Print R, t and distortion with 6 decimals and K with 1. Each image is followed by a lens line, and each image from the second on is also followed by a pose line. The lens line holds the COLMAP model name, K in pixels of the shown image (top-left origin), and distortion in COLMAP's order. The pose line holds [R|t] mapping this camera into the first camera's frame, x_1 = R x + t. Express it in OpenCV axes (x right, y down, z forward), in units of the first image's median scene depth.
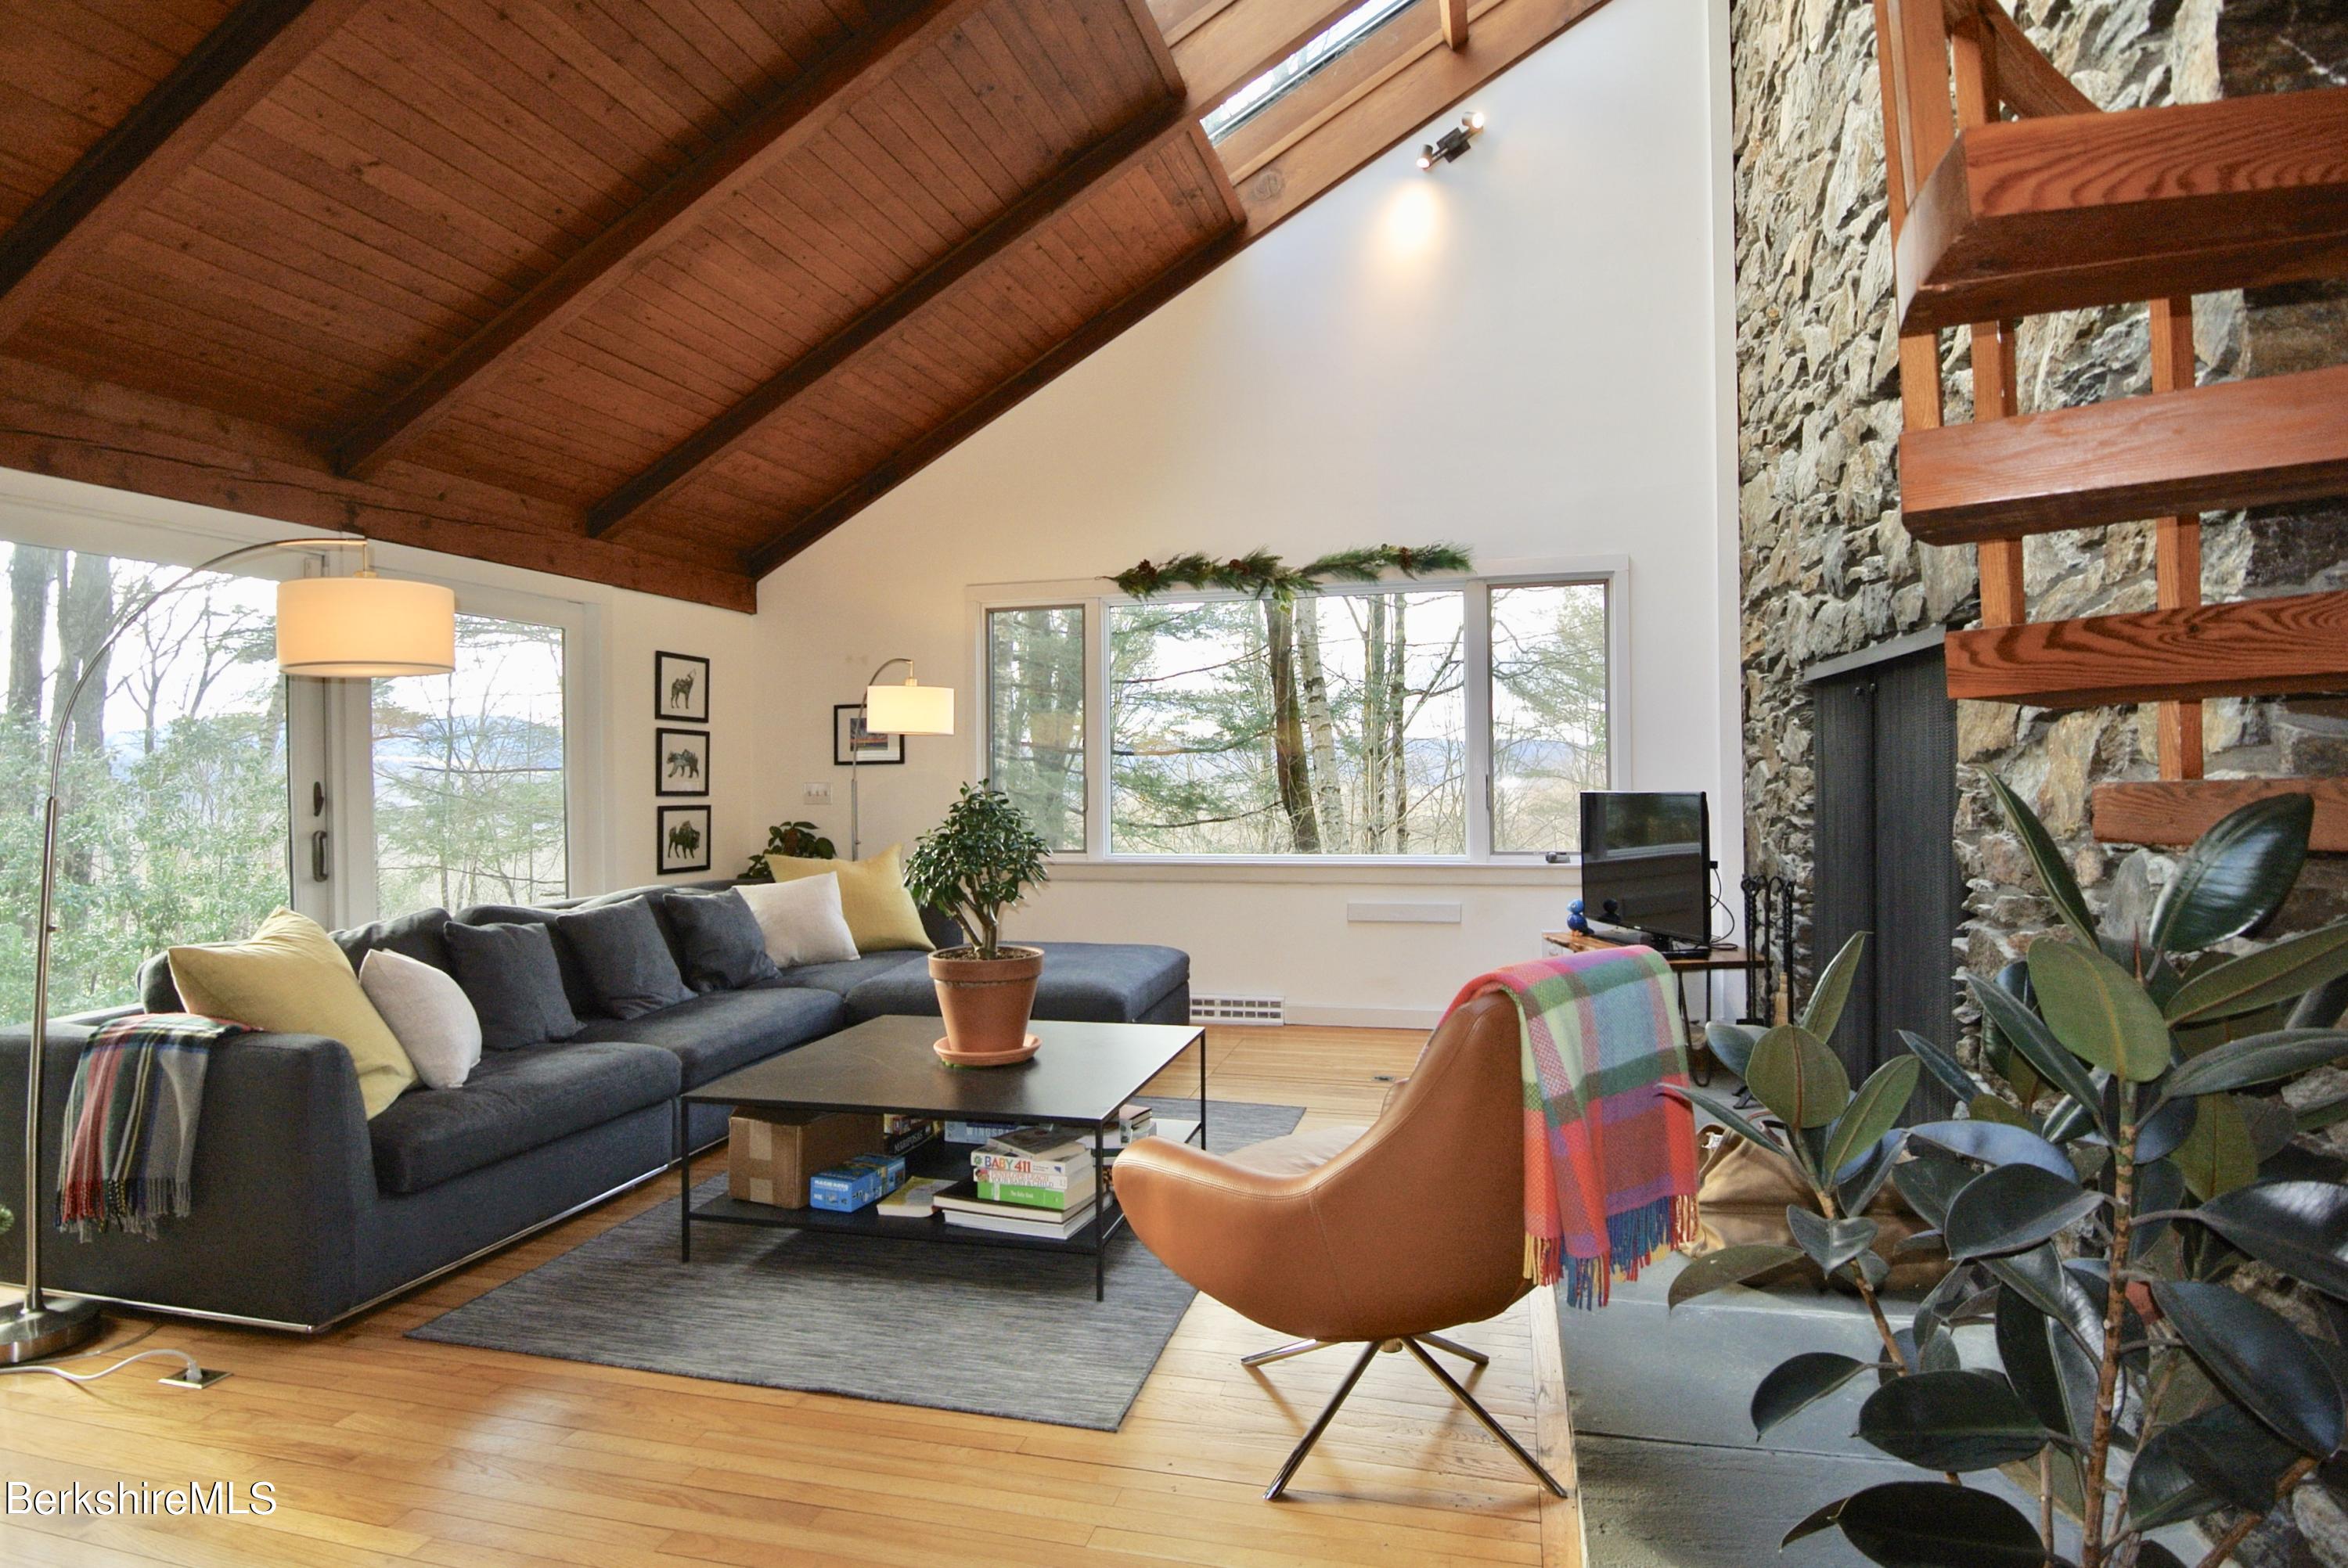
lens RADIAL K [[1251.3, 0, 1176.0], [0, 1251.3, 768.3], [0, 0, 1]] dist [-0.007668, -0.021984]
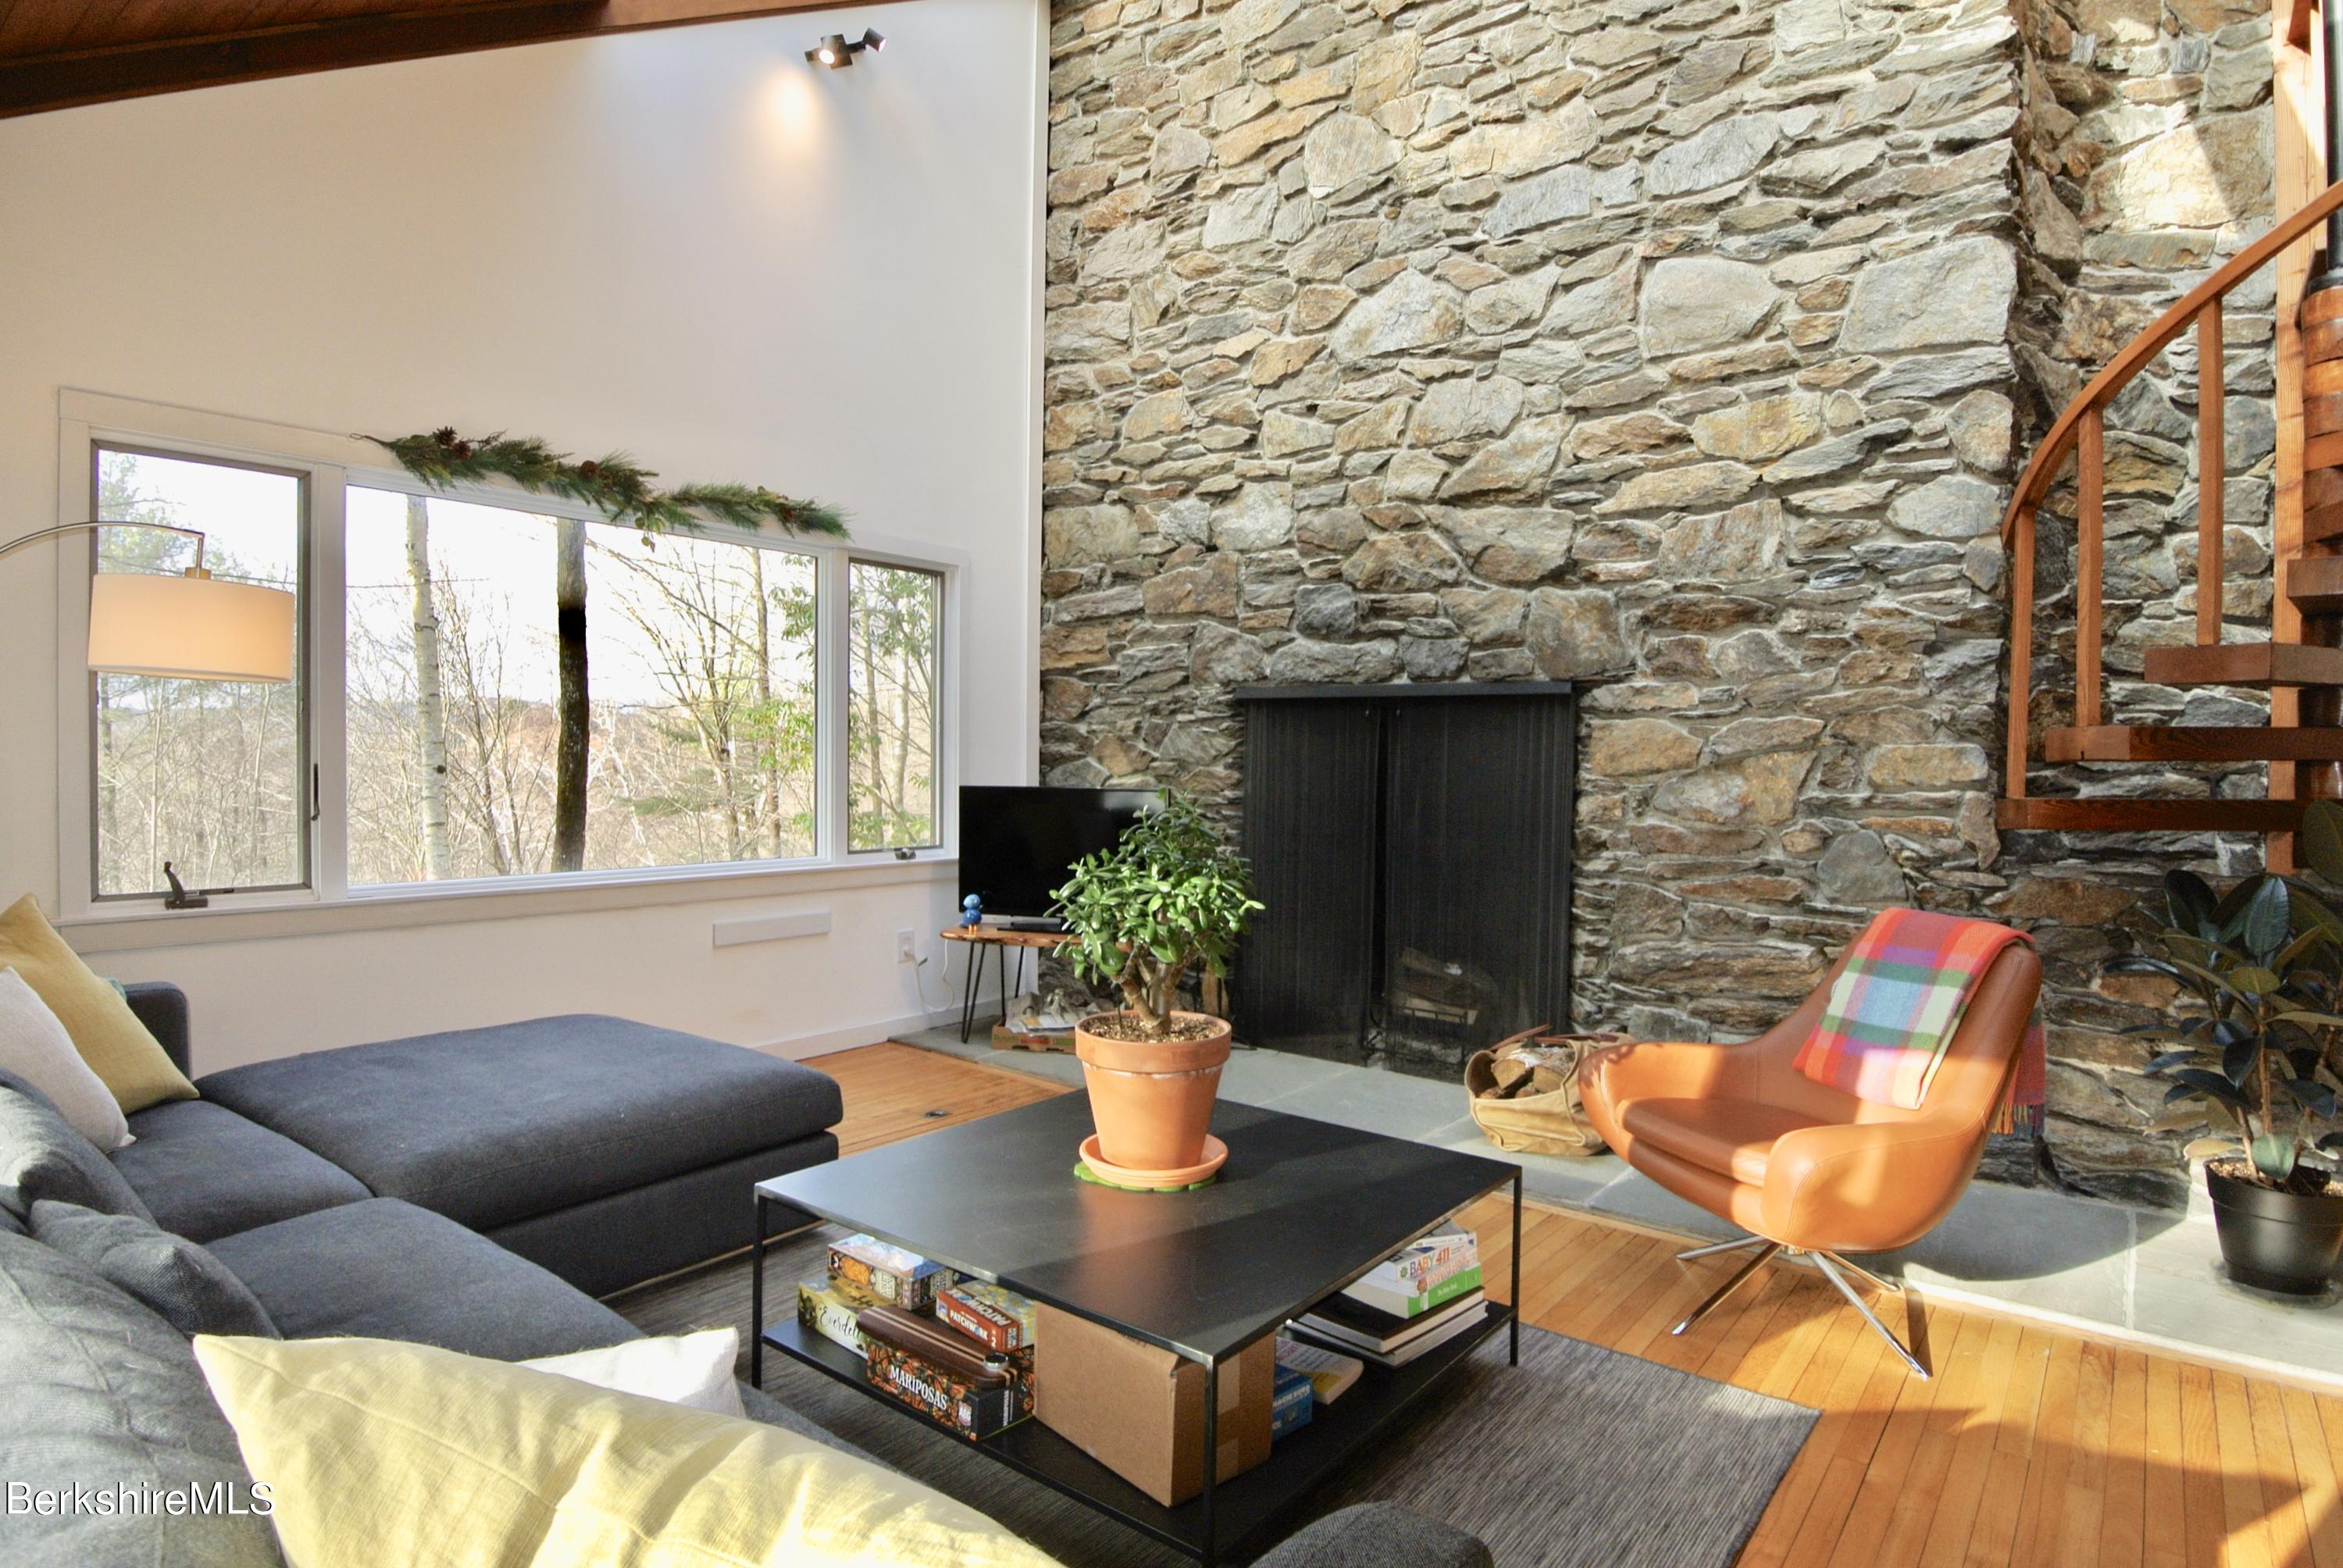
lens RADIAL K [[1248.8, 0, 1125.8], [0, 1248.8, 789.5], [0, 0, 1]] dist [-0.007668, -0.021984]
pose [[0.421876, -0.007430, 0.906623, -0.456505], [-0.023645, 0.999536, 0.019195, -0.000698], [-0.906345, -0.029535, 0.421505, 0.406677]]
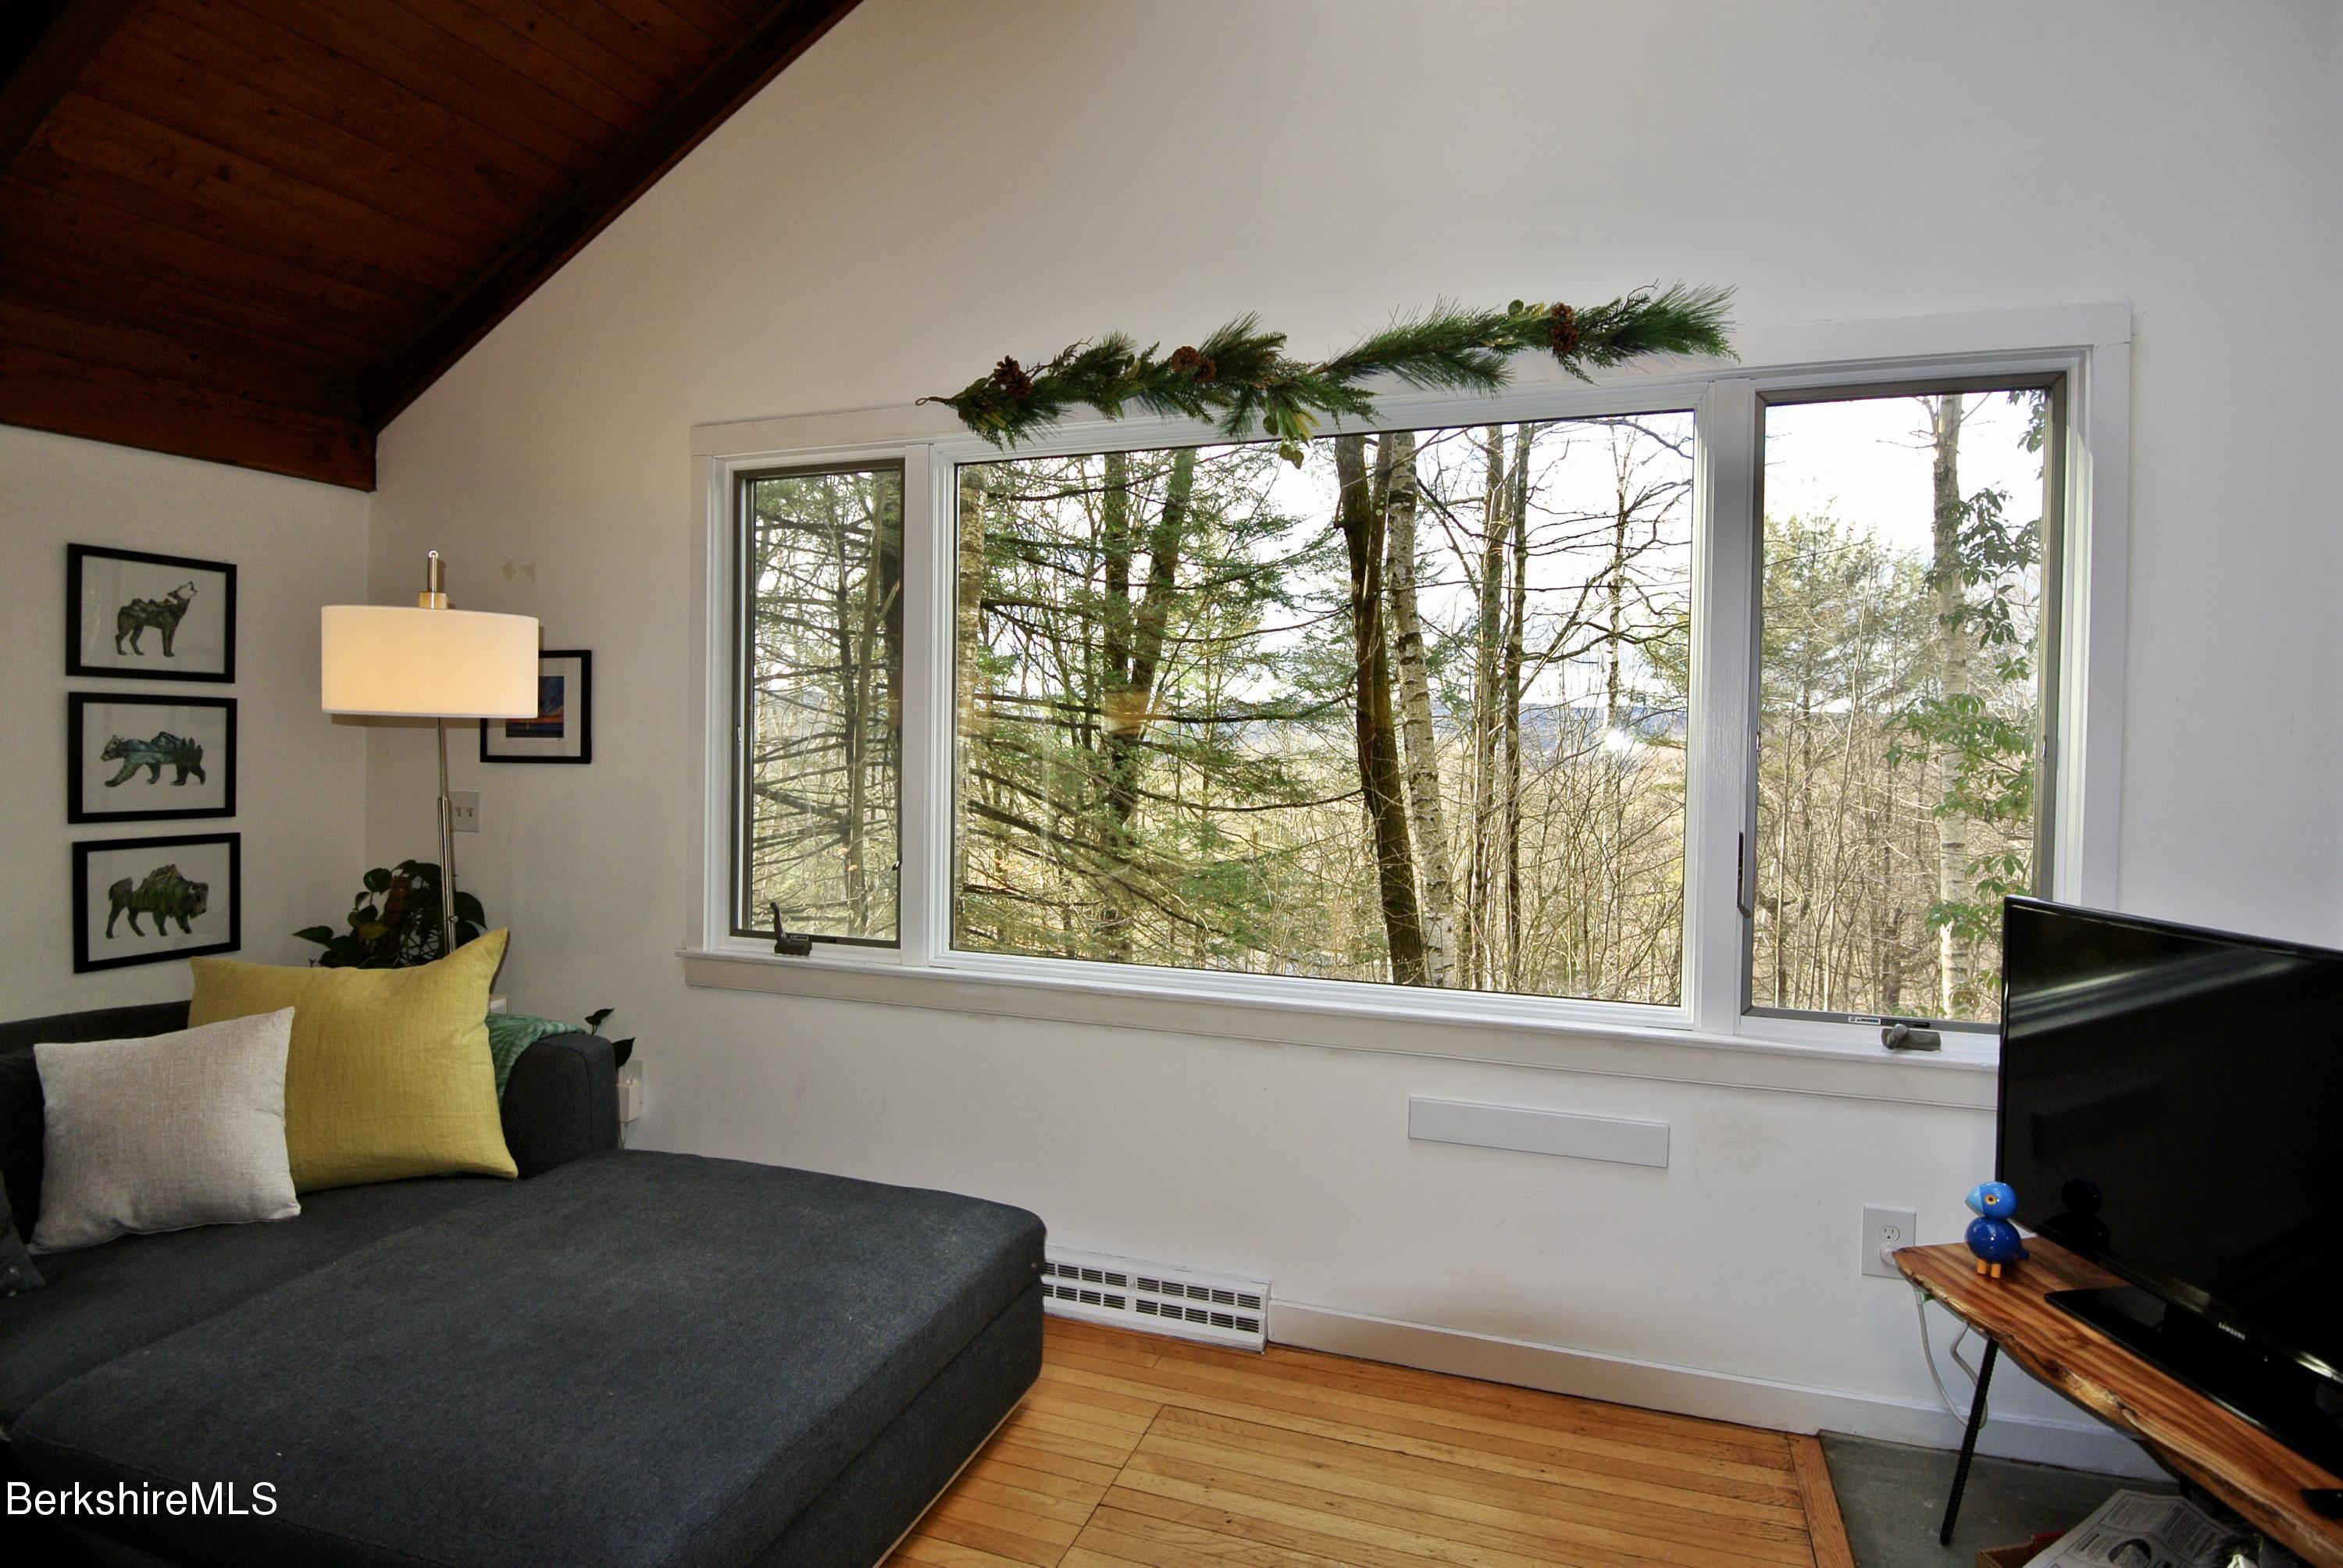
lens RADIAL K [[1248.8, 0, 1162.7], [0, 1248.8, 782.6], [0, 0, 1]] dist [-0.007668, -0.021984]
pose [[0.995239, 0.024407, -0.094361, 0.083586], [-0.020356, 0.998839, 0.043657, -0.025460], [0.095316, -0.041528, 0.994580, 0.518195]]
